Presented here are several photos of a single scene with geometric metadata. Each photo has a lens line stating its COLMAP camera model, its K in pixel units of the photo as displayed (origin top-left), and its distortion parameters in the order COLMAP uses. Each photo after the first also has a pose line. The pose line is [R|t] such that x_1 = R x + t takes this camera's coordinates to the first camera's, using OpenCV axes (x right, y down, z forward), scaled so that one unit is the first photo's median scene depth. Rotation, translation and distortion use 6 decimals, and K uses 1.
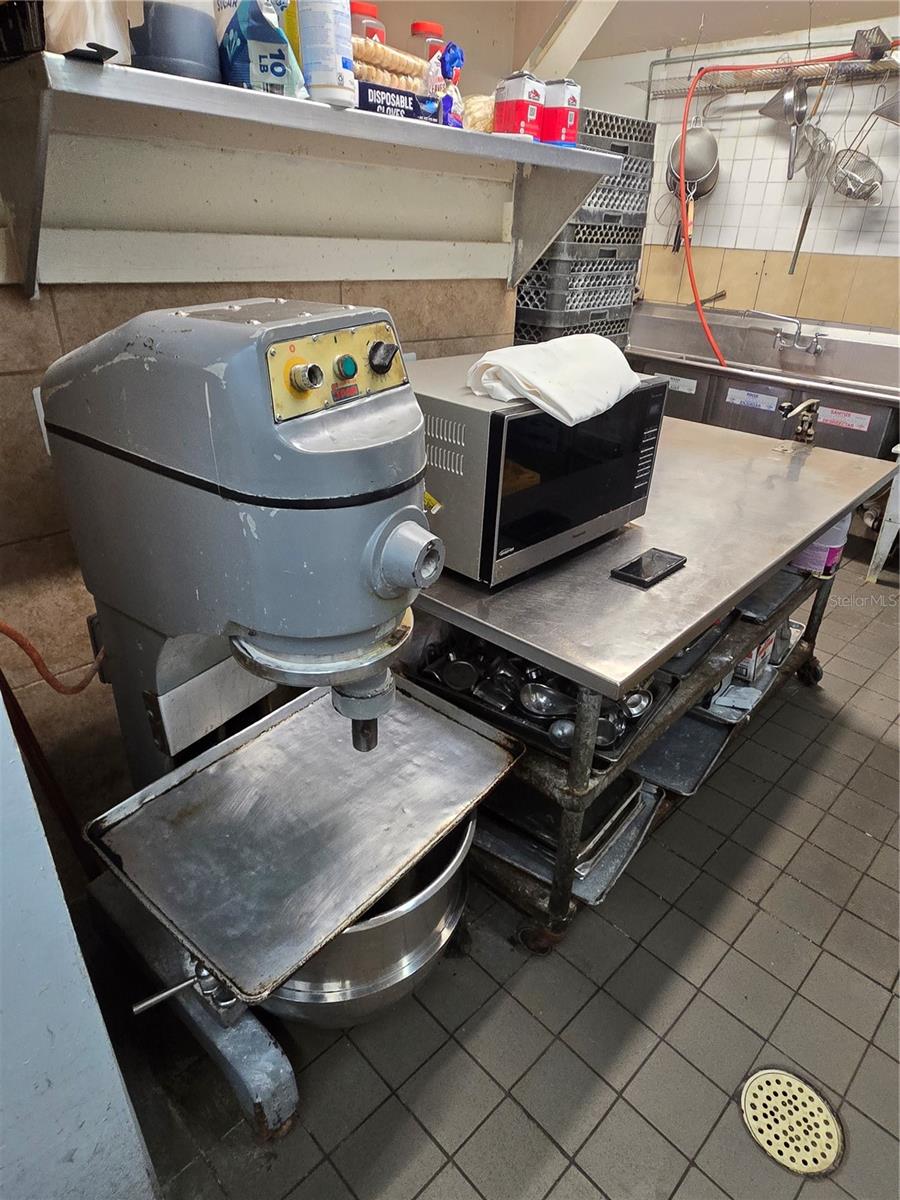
lens RADIAL K [[707.8, 0, 455.1], [0, 707.8, 598.5], [0, 0, 1]] dist [-0.000528, -0.000450]
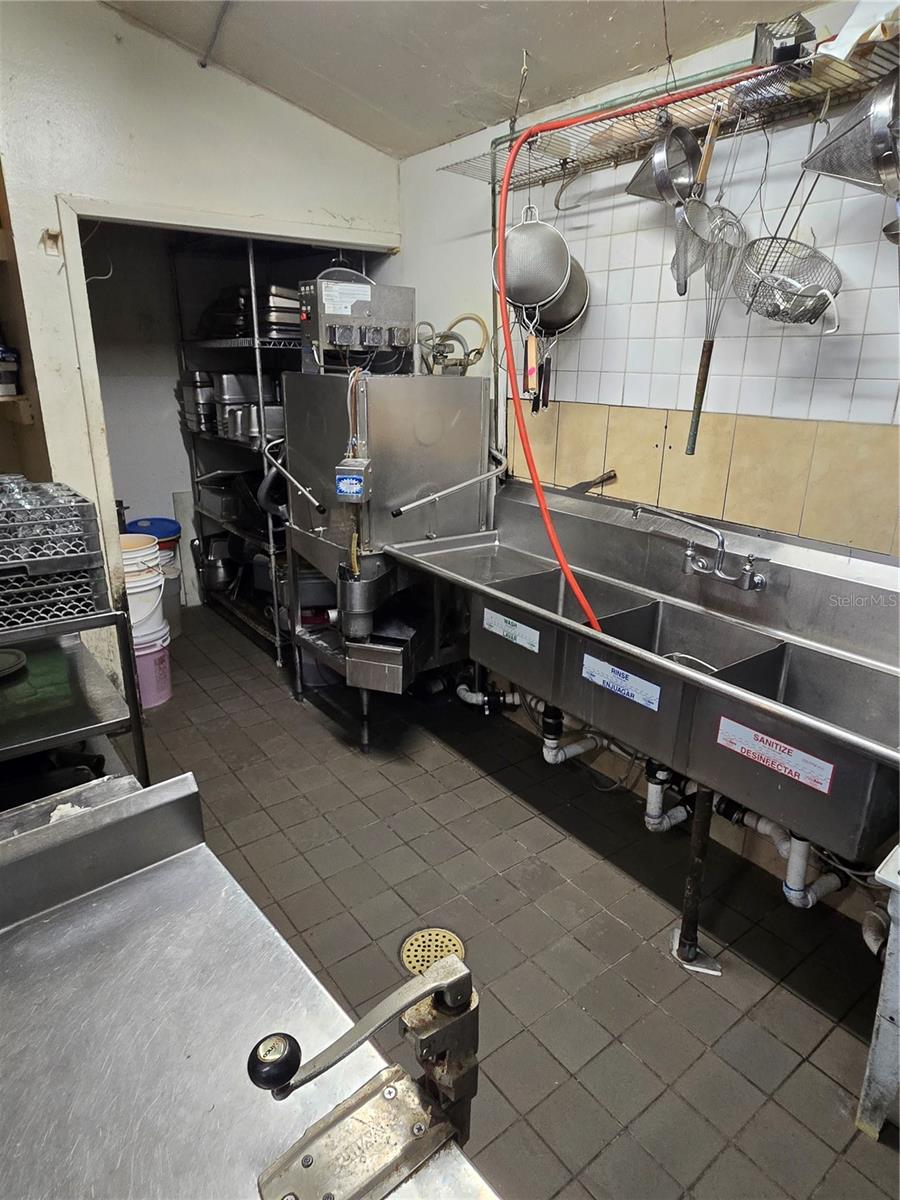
lens RADIAL K [[707.8, 0, 452.3], [0, 707.8, 599.0], [0, 0, 1]] dist [-0.000528, -0.000450]
pose [[0.992644, 0.012596, -0.120409, 0.390378], [-0.031626, 0.987017, -0.157472, -0.277515], [0.116862, 0.160122, 0.980155, 0.499962]]
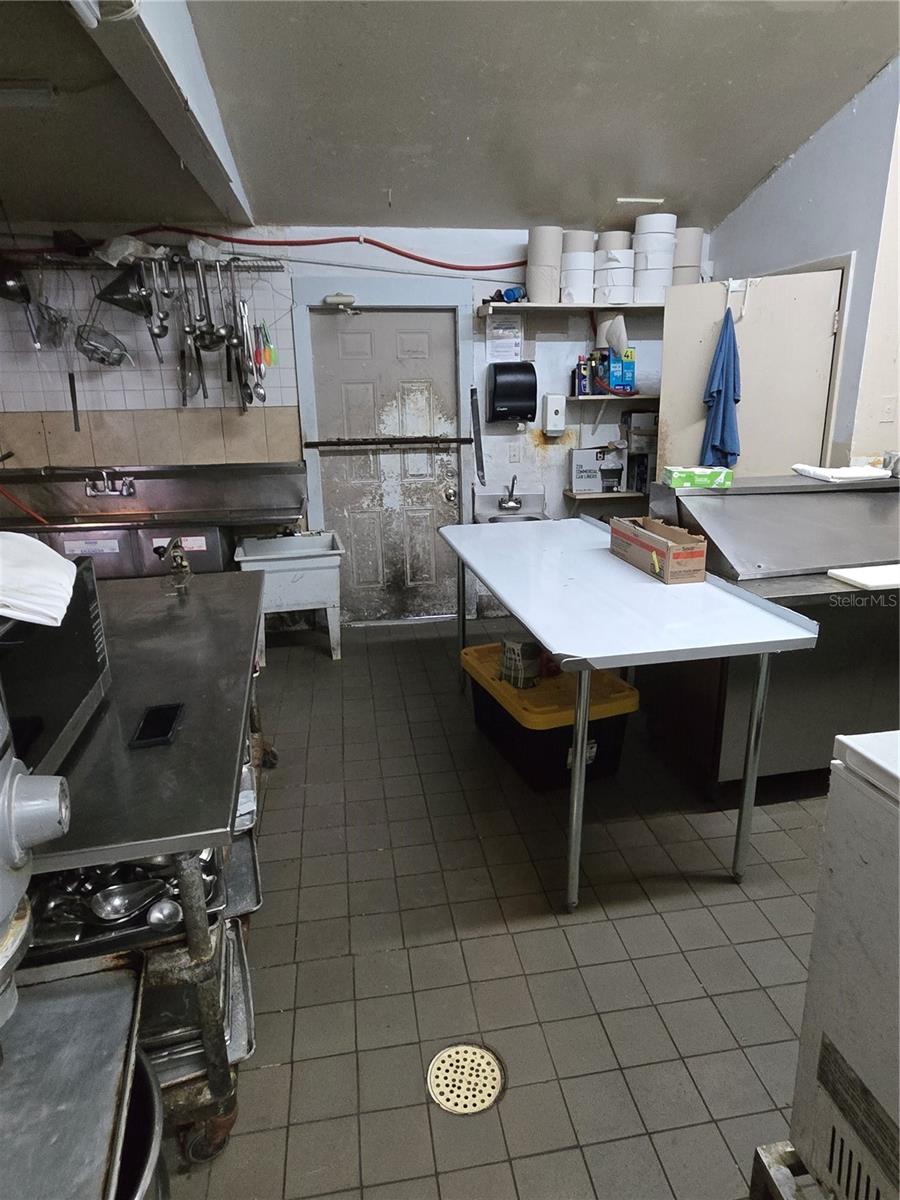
lens RADIAL K [[707.8, 0, 450.2], [0, 707.8, 602.2], [0, 0, 1]] dist [-0.000528, -0.000450]
pose [[0.585432, -0.289123, 0.757415, -0.084664], [0.411486, 0.910933, 0.029673, -0.025478], [-0.698534, 0.294294, 0.652259, -0.013660]]
